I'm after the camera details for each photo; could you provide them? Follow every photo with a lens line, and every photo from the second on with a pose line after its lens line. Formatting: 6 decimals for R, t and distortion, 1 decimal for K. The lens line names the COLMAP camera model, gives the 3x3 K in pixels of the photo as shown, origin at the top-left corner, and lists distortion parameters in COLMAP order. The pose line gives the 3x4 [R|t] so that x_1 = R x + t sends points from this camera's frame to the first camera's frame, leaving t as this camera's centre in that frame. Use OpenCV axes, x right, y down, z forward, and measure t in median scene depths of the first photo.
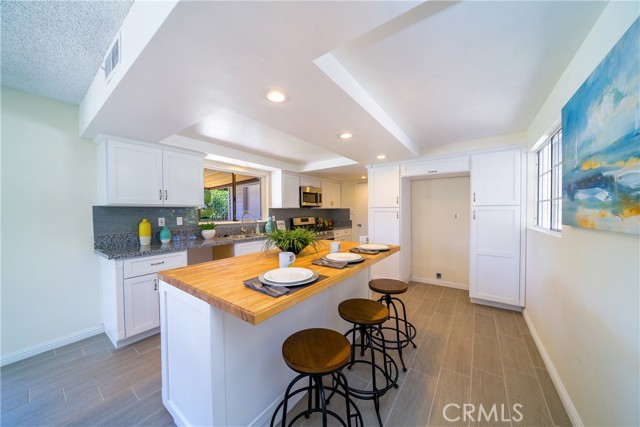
lens RADIAL K [[217.9, 0, 320.7], [0, 217.9, 214.5], [0, 0, 1]] dist [-0.000315, 0.000058]
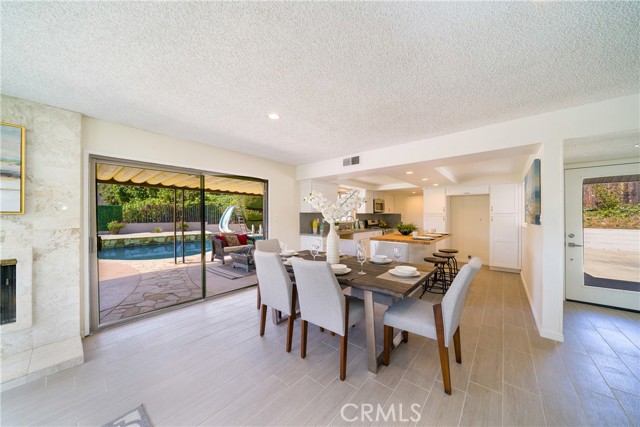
lens RADIAL K [[217.9, 0, 318.3], [0, 217.9, 215.6], [0, 0, 1]] dist [-0.000315, 0.000058]
pose [[0.996422, 0.009876, -0.083943, -0.352099], [-0.011044, 0.999848, -0.013460, 0.010119], [0.083797, 0.014339, 0.996380, -0.562478]]
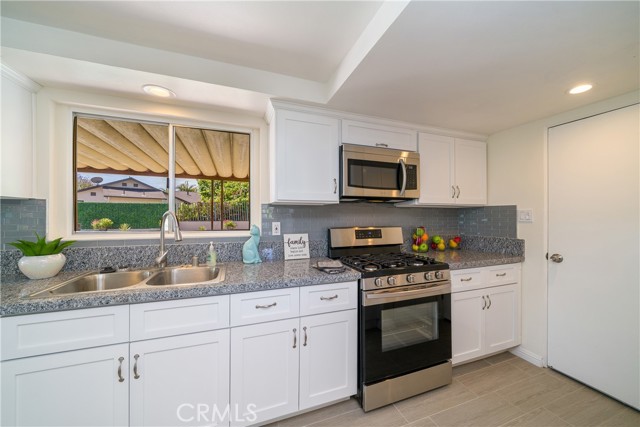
lens RADIAL K [[230.3, 0, 333.8], [0, 230.3, 214.9], [0, 0, 1]] dist [-0.000657, -0.000002]
pose [[0.834075, 0.013052, -0.551497, 0.114433], [-0.016833, 0.999857, -0.001796, -0.008469], [0.551395, 0.010781, 0.834175, 0.661809]]
